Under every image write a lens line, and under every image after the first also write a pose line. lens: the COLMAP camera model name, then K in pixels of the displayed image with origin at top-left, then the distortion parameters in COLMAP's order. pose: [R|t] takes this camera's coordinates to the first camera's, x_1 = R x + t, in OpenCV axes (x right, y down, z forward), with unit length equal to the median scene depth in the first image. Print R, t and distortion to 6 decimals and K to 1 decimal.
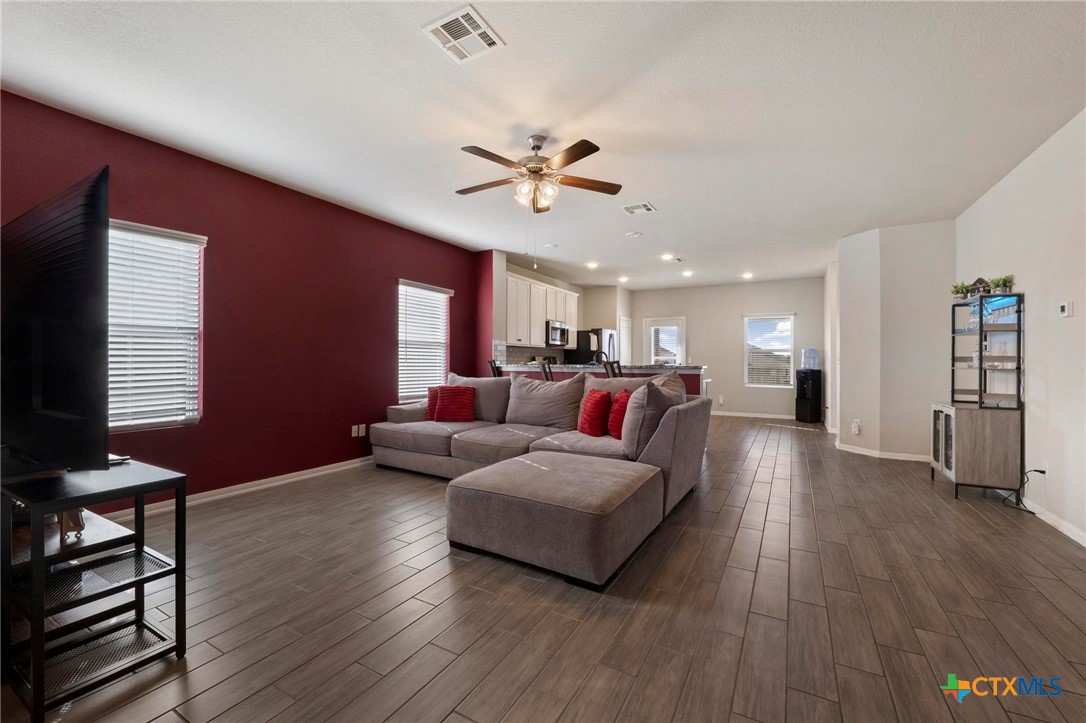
lens RADIAL K [[443.5, 0, 540.5], [0, 443.5, 358.8], [0, 0, 1]] dist [-0.011996, -0.000074]
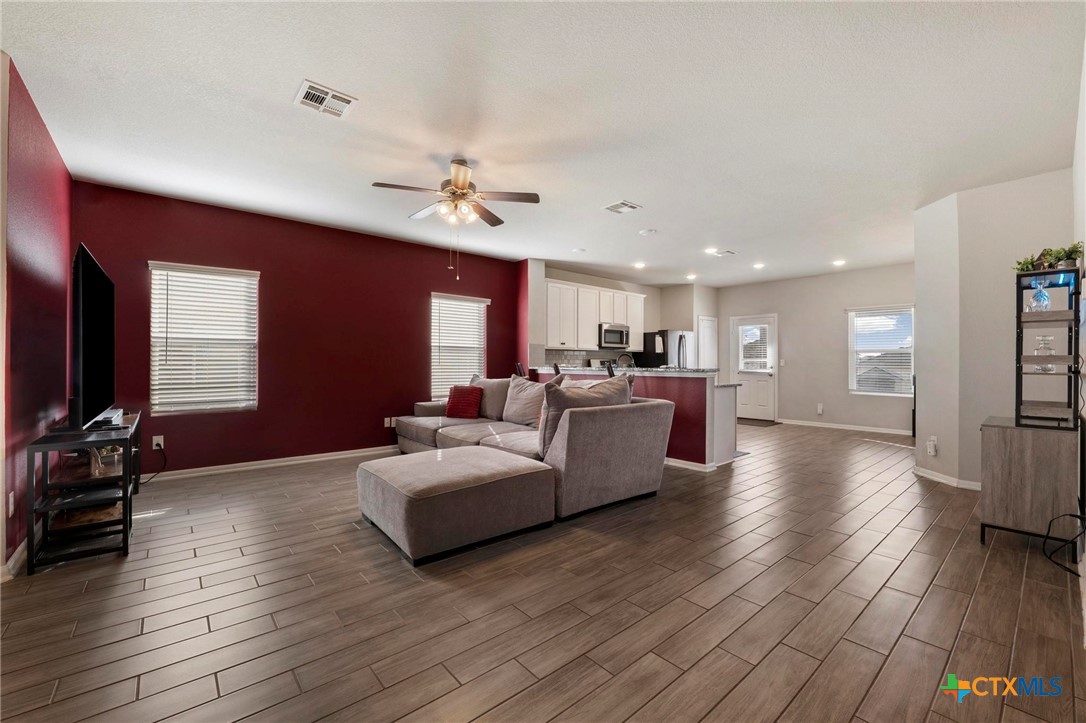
lens RADIAL K [[443.5, 0, 542.3], [0, 443.5, 363.2], [0, 0, 1]] dist [-0.011996, -0.000074]
pose [[0.938976, -0.001999, -0.343976, 0.301772], [0.002573, 0.999996, 0.001211, 0.002016], [0.343973, -0.002022, 0.938977, 0.016613]]
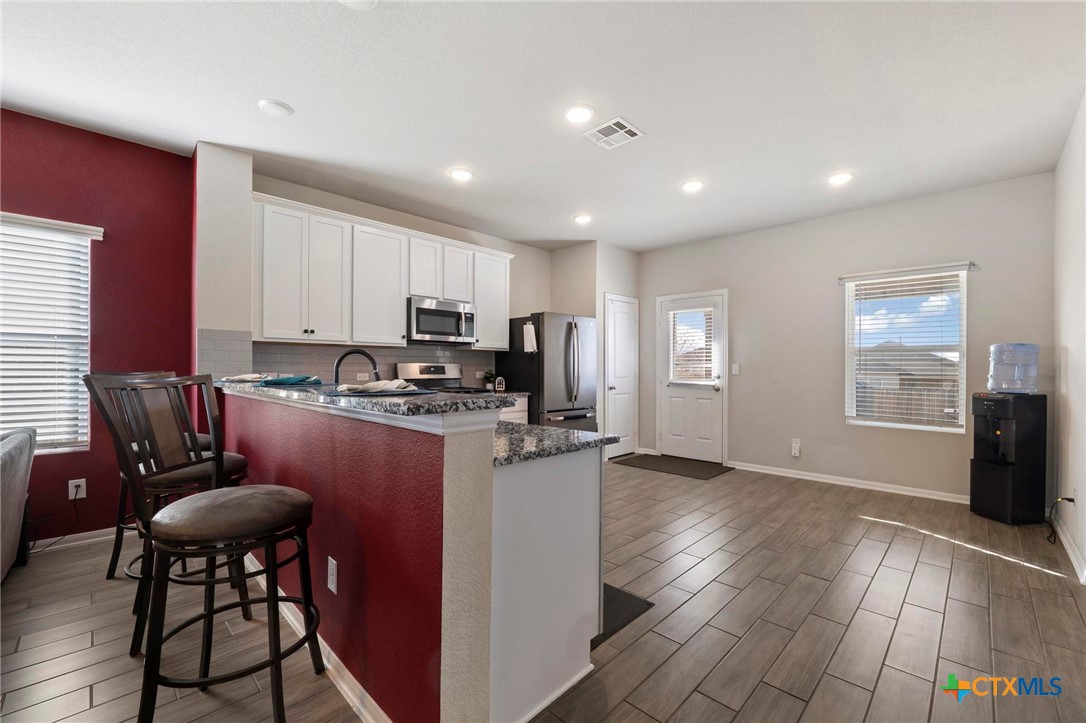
lens RADIAL K [[443.5, 0, 541.9], [0, 443.5, 371.6], [0, 0, 1]] dist [-0.011996, -0.000074]
pose [[0.964880, 0.000553, -0.262691, 0.397656], [0.001994, 0.999954, 0.009430, -0.000363], [0.262684, -0.009622, 0.964834, 0.664241]]
